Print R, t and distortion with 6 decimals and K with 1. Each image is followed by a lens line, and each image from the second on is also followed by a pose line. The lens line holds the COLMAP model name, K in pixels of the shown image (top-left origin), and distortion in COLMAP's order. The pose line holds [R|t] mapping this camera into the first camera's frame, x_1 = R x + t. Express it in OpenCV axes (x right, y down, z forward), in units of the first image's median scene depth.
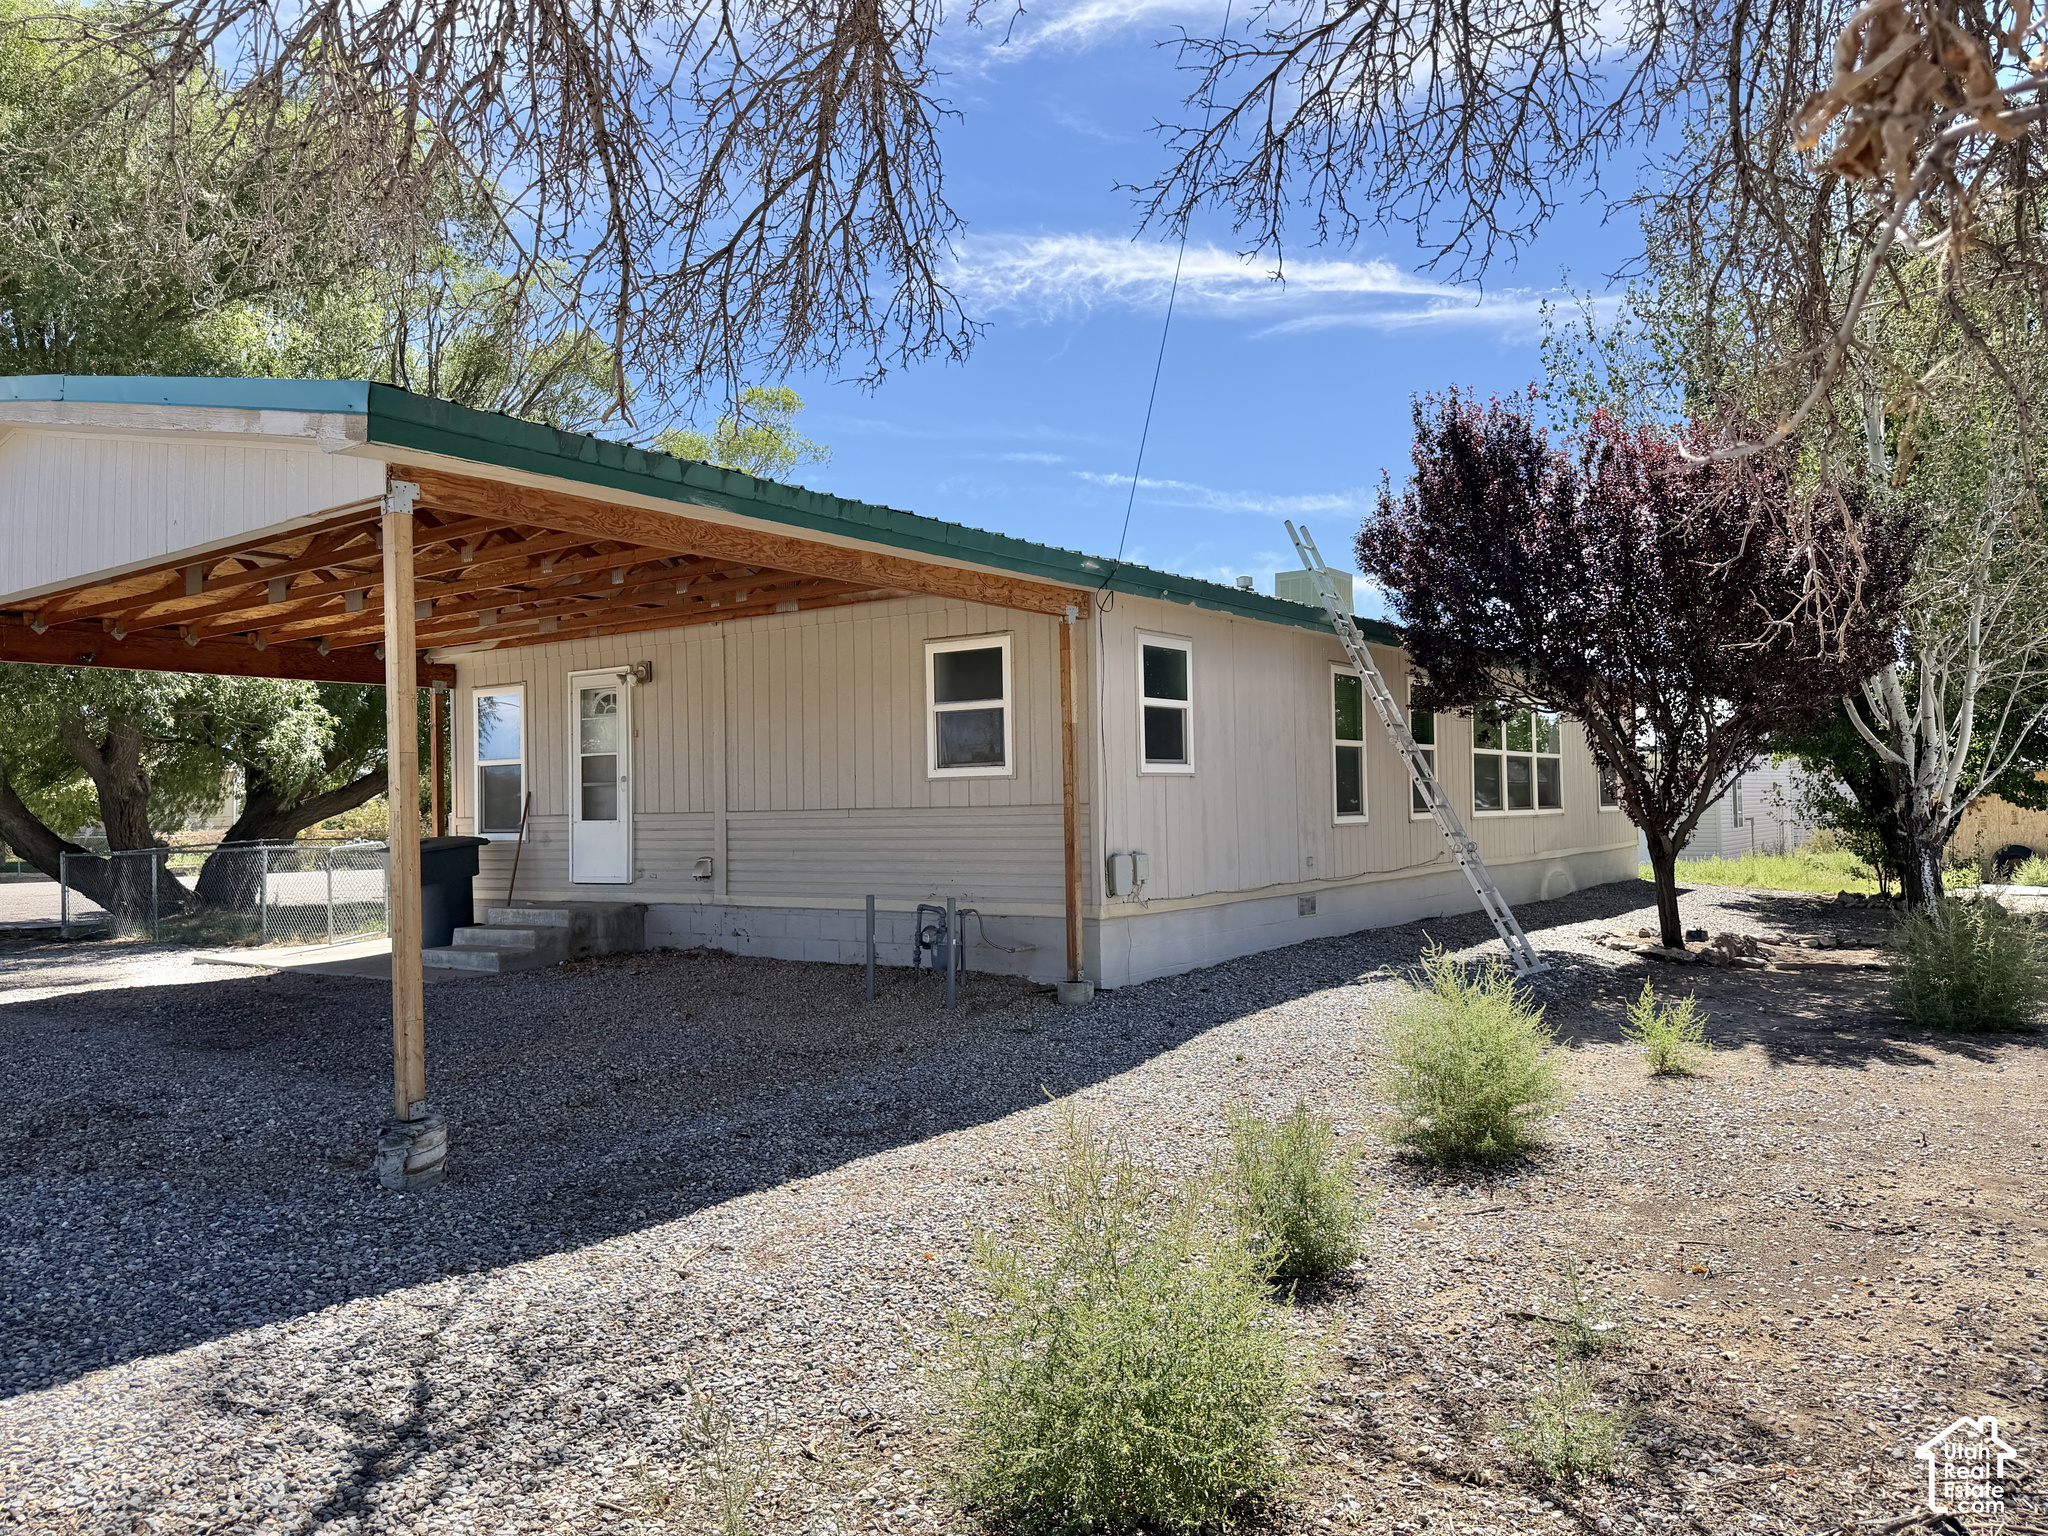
lens RADIAL K [[1489.9, 0, 1034.2], [0, 1489.9, 783.9], [0, 0, 1]] dist [0.198999, -0.272424]
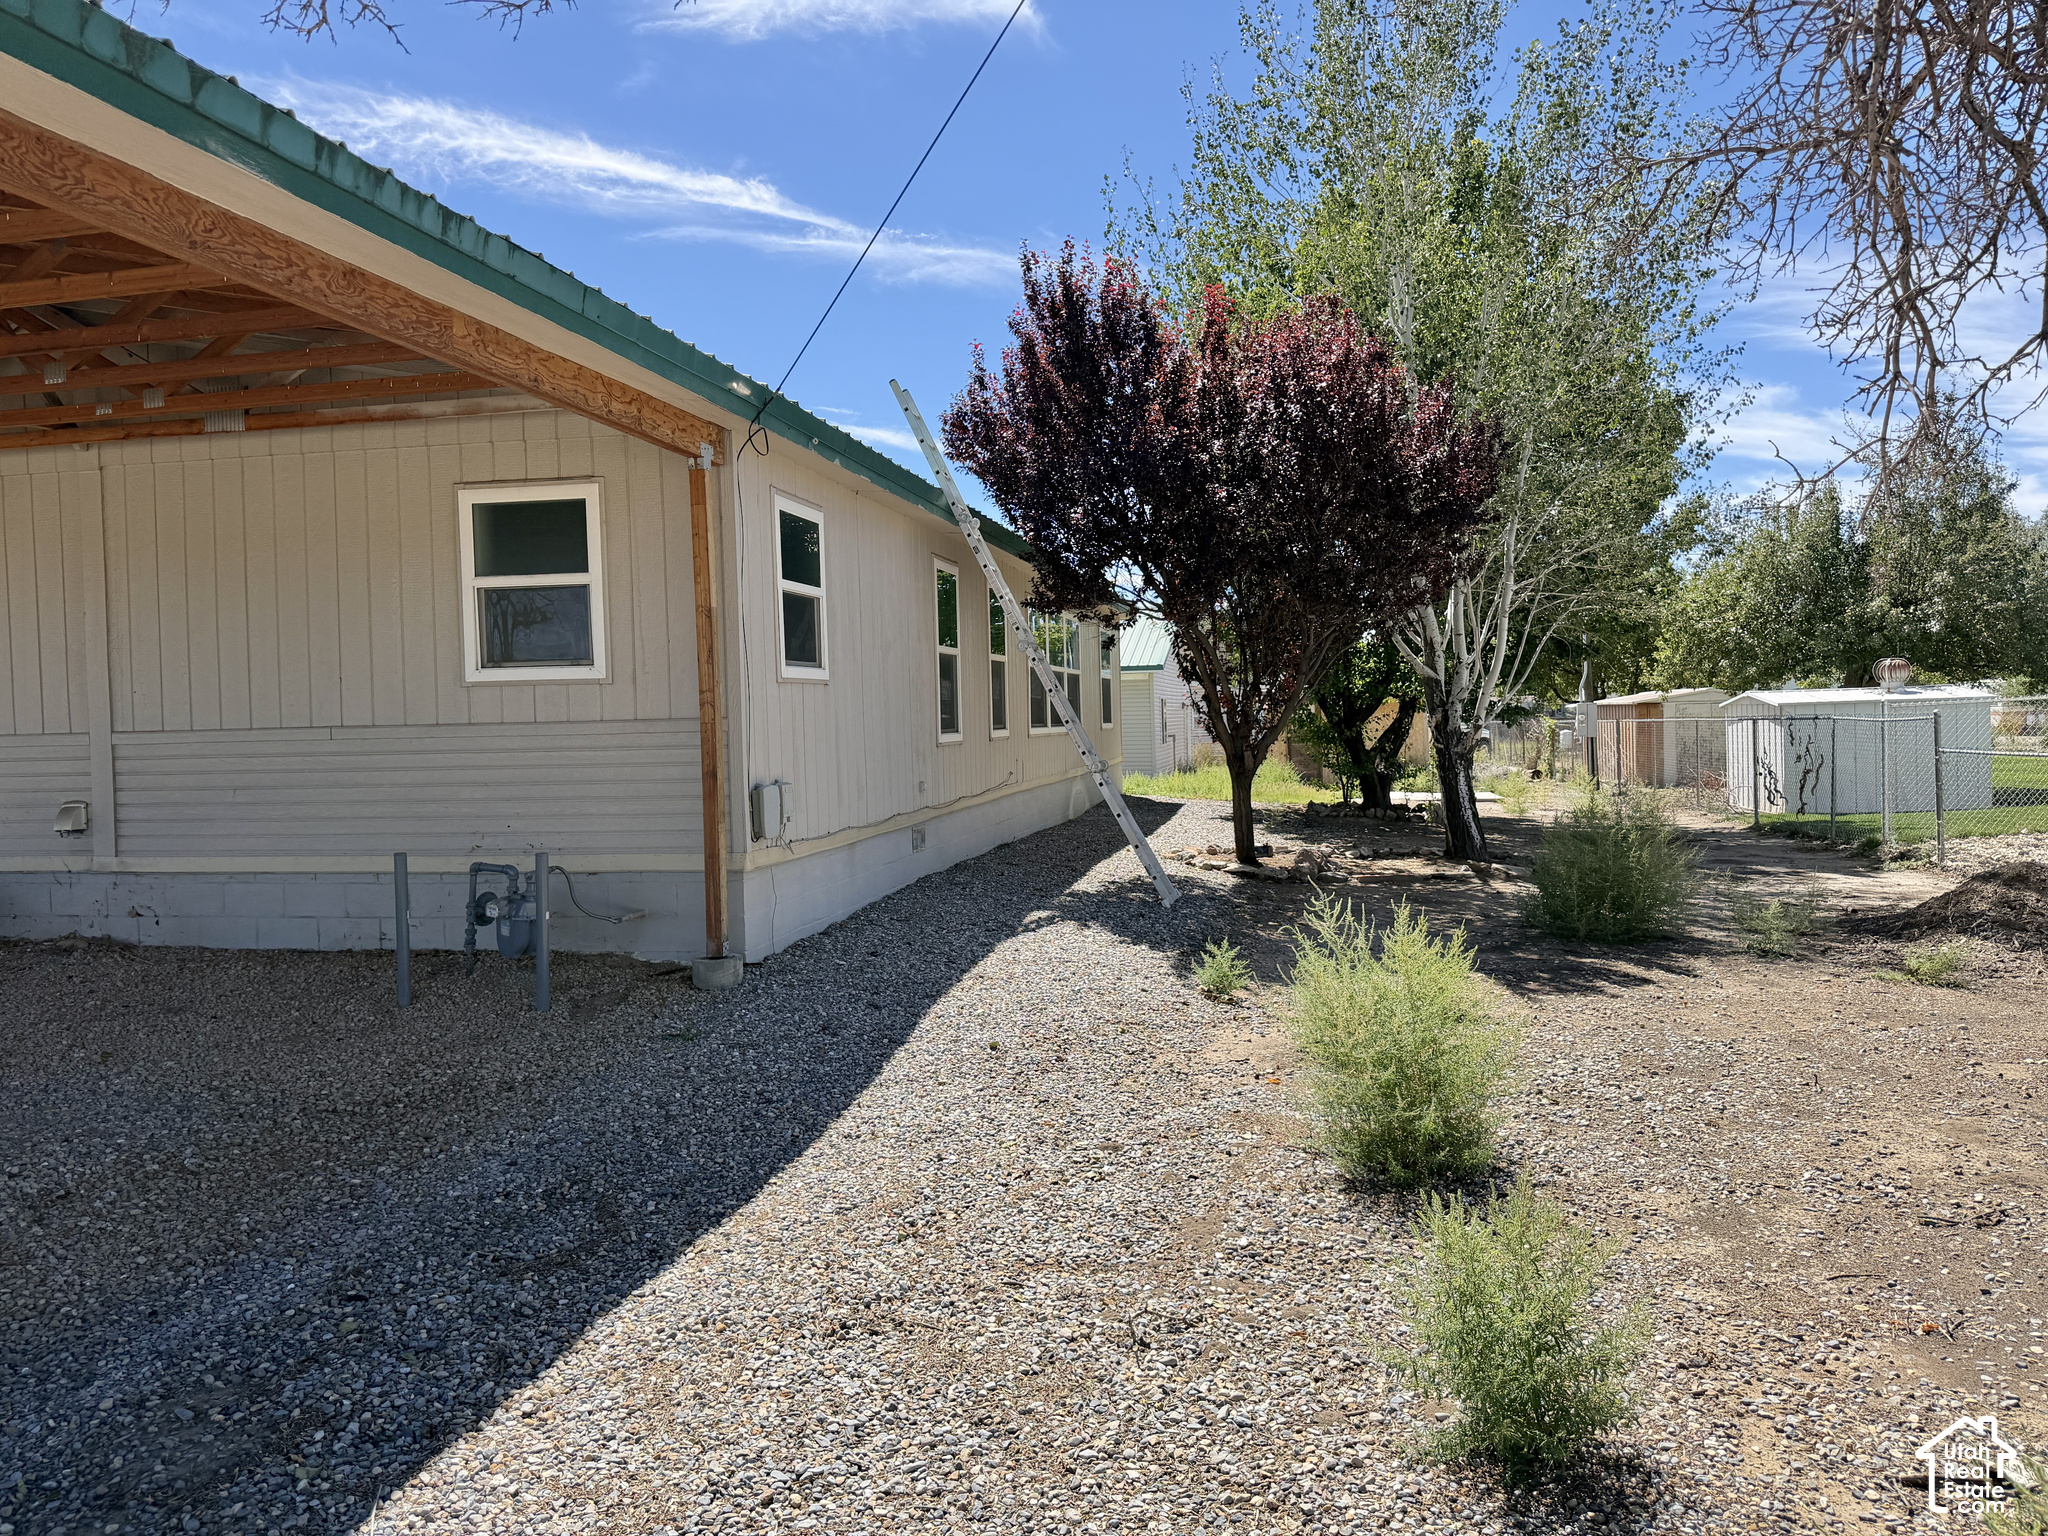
lens RADIAL K [[1457.5, 0, 1024.3], [0, 1457.5, 760.1], [0, 0, 1]] dist [0.123323, -0.163591]
pose [[0.911288, -0.014455, 0.411517, -0.129144], [0.000231, 0.999401, 0.034594, 0.009421], [-0.411770, -0.031430, 0.910746, 0.272411]]
